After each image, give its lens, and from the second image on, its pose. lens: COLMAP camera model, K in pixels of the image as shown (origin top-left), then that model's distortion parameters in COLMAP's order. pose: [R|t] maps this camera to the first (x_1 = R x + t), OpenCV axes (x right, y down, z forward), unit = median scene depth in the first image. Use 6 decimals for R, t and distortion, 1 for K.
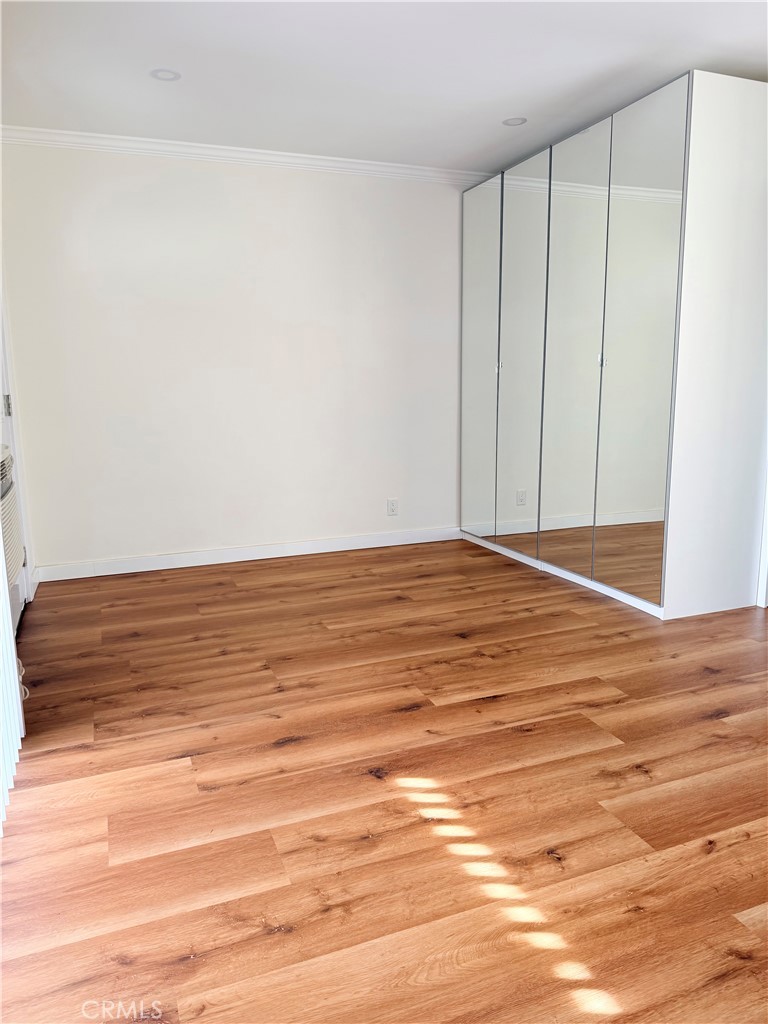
lens RADIAL K [[713.0, 0, 380.2], [0, 713.0, 516.4], [0, 0, 1]] dist [0.116712, -0.076448]
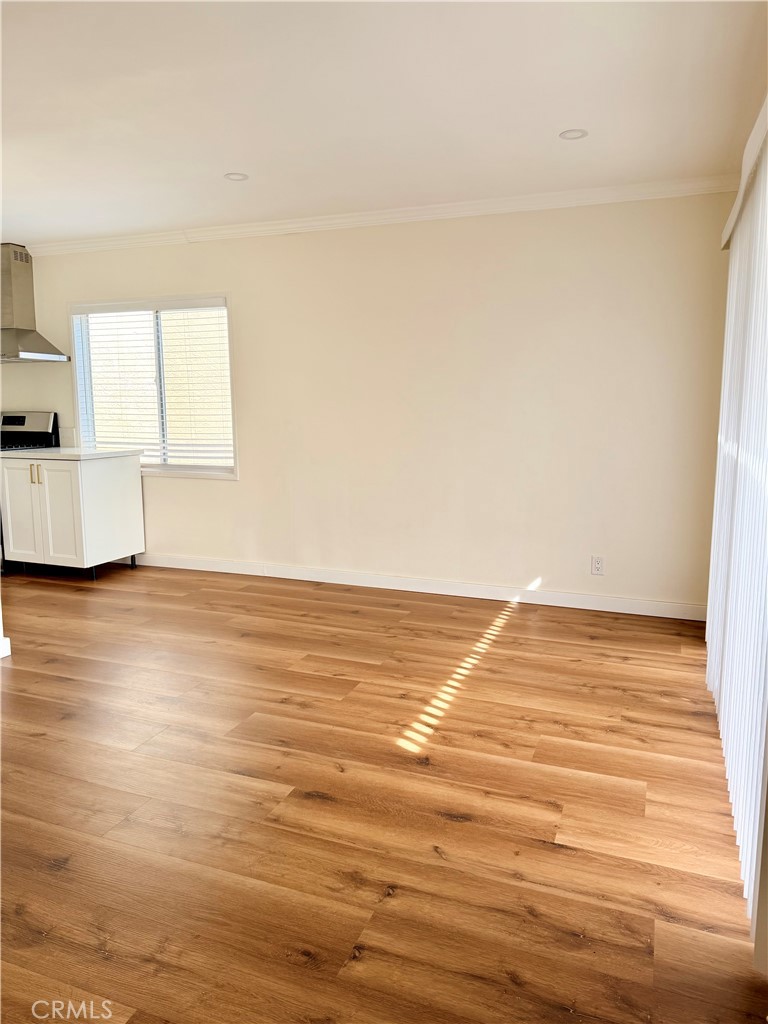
lens RADIAL K [[713.0, 0, 380.2], [0, 713.0, 516.4], [0, 0, 1]] dist [0.116712, -0.076448]
pose [[-0.726909, -0.091087, 0.680667, -0.753718], [0.143905, 0.948955, 0.280670, -0.395731], [-0.671487, 0.301973, -0.676696, 1.781073]]
